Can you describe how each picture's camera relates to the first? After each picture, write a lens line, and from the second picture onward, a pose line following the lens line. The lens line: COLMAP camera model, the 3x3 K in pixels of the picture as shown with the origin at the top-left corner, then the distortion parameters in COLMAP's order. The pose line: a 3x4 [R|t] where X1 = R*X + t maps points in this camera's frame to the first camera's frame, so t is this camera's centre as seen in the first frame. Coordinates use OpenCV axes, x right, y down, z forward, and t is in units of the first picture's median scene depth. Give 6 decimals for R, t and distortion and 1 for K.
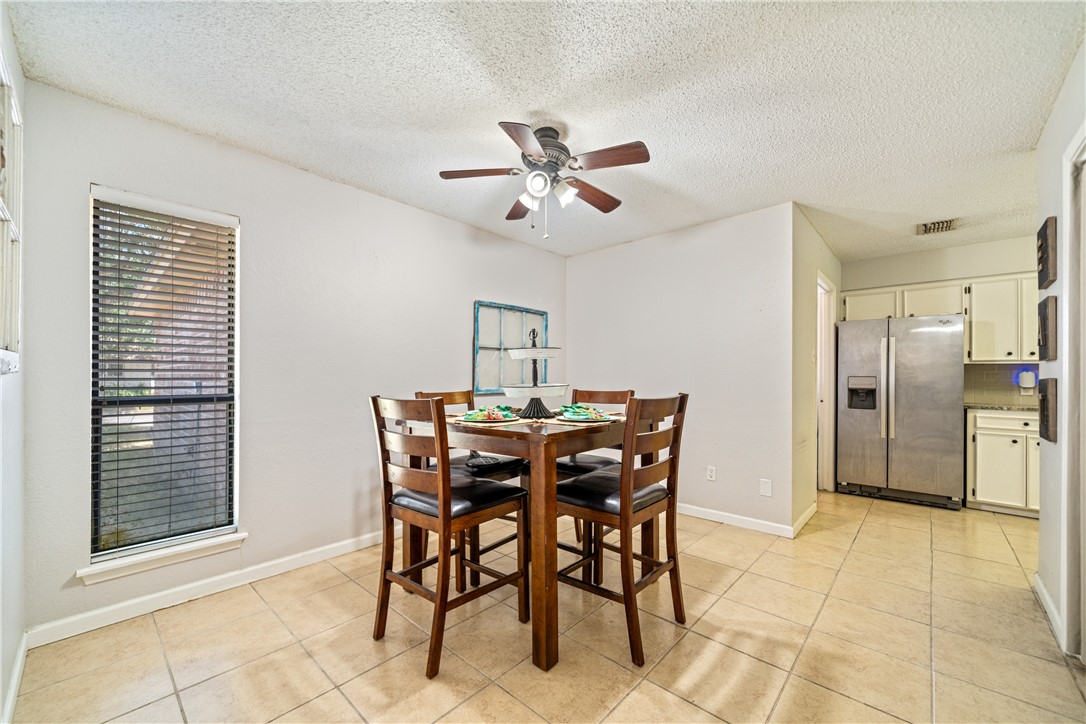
lens RADIAL K [[426.2, 0, 556.4], [0, 426.2, 376.8], [0, 0, 1]] dist [0.001623, 0.000005]
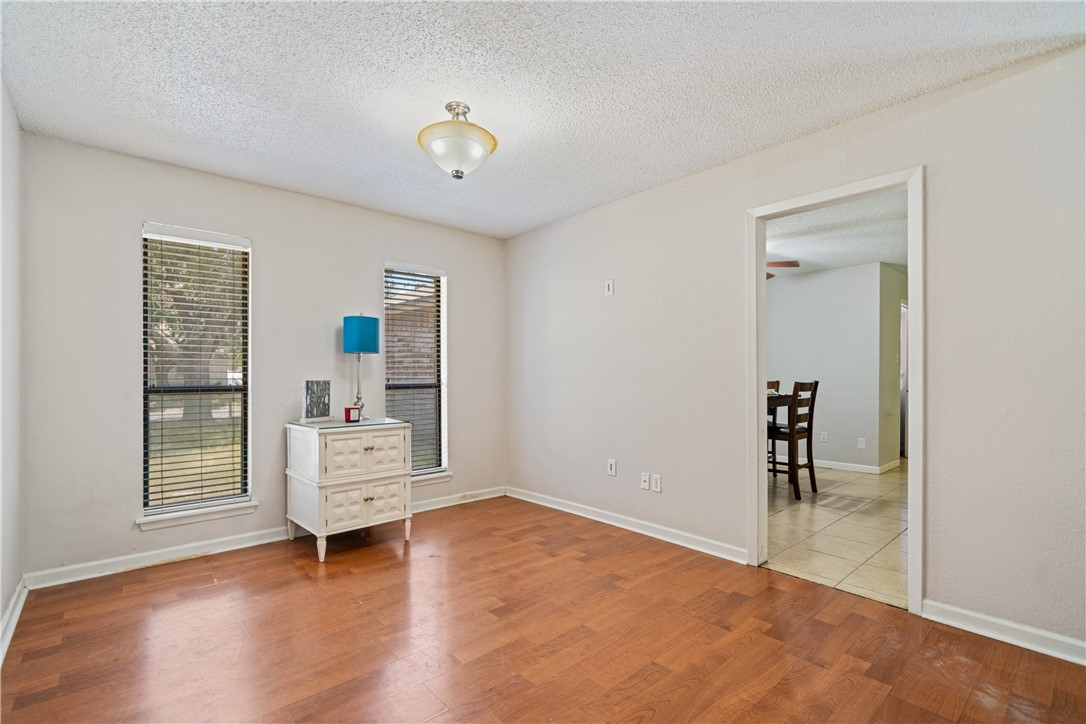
lens RADIAL K [[502.2, 0, 535.3], [0, 502.2, 368.8], [0, 0, 1]] dist [0.000280, -0.000107]
pose [[0.991347, -0.001160, -0.131260, -0.484653], [0.002257, 0.999964, 0.008206, -0.027378], [0.131246, -0.008432, 0.991314, -1.051585]]
